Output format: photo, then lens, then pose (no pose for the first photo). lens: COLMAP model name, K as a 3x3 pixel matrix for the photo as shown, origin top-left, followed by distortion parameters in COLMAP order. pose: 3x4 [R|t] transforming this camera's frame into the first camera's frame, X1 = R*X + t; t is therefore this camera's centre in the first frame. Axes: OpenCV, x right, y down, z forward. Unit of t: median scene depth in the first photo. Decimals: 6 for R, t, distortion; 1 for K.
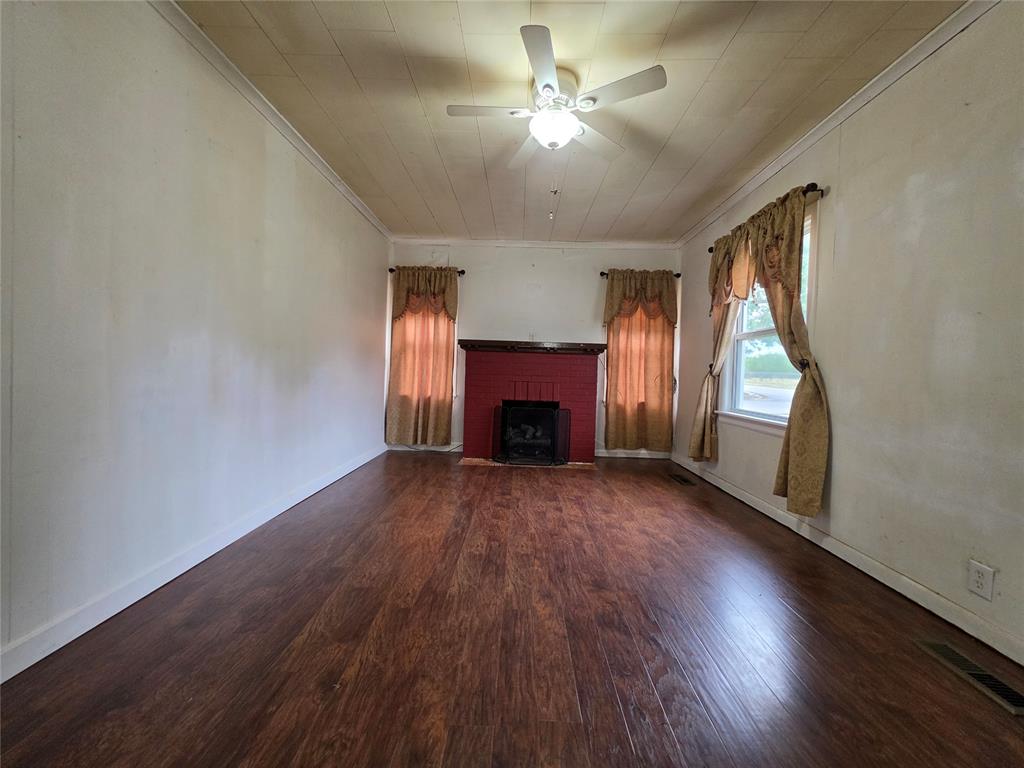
lens RADIAL K [[408.7, 0, 509.8], [0, 408.7, 378.3], [0, 0, 1]] dist [0.001354, 0.001000]
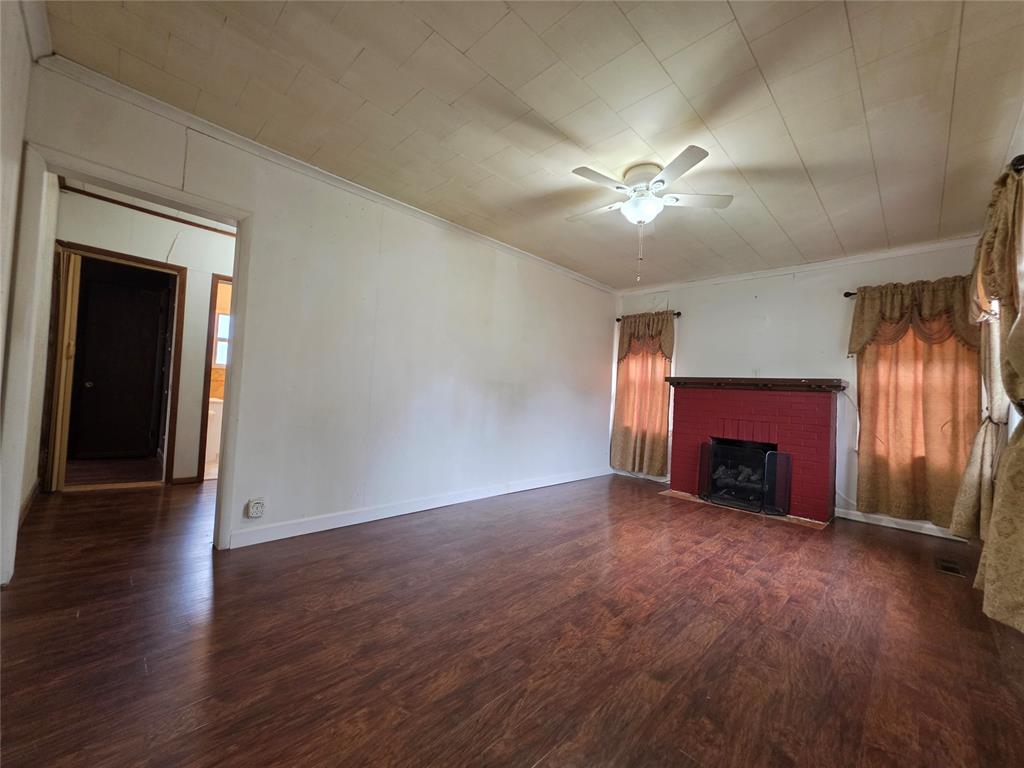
lens RADIAL K [[406.6, 0, 508.6], [0, 406.6, 379.4], [0, 0, 1]] dist [-0.001675, 0.000056]
pose [[0.722547, -0.016468, -0.691125, 0.311896], [-0.043429, 0.996660, -0.069152, 0.003099], [0.689956, 0.079981, 0.719419, -0.058412]]
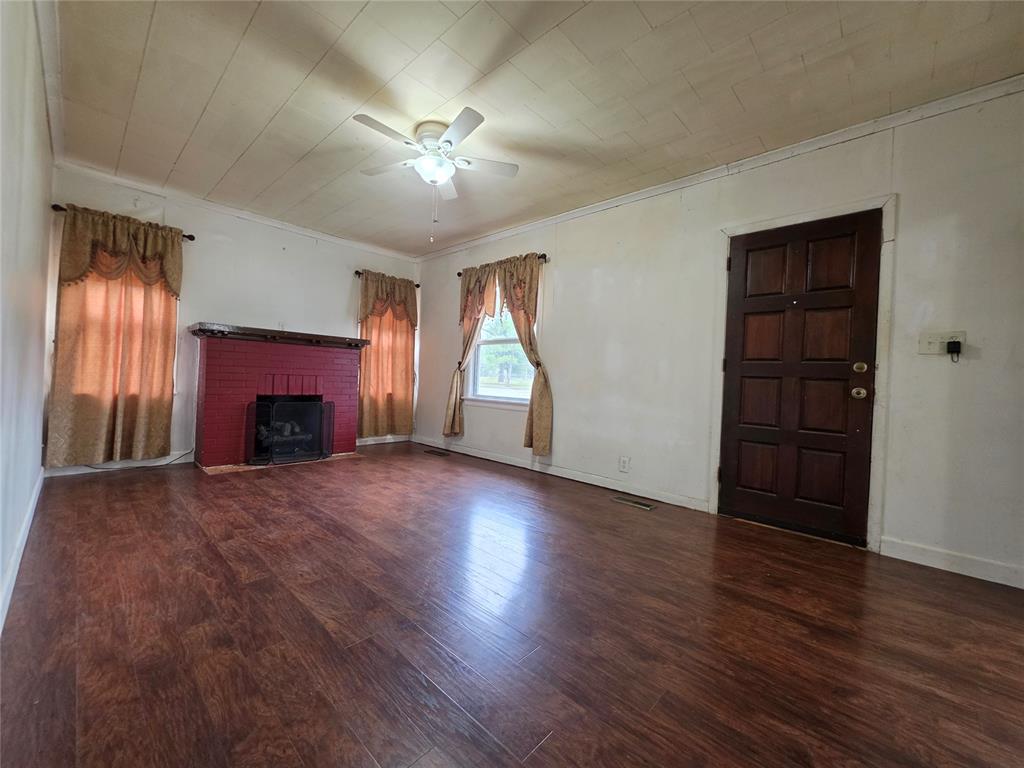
lens RADIAL K [[408.7, 0, 509.8], [0, 408.7, 378.3], [0, 0, 1]] dist [0.001354, 0.001000]
pose [[0.670863, -0.004632, 0.741567, -0.309314], [-0.006201, 0.999911, 0.011855, 0.002299], [-0.741555, -0.012551, 0.670774, -0.002316]]
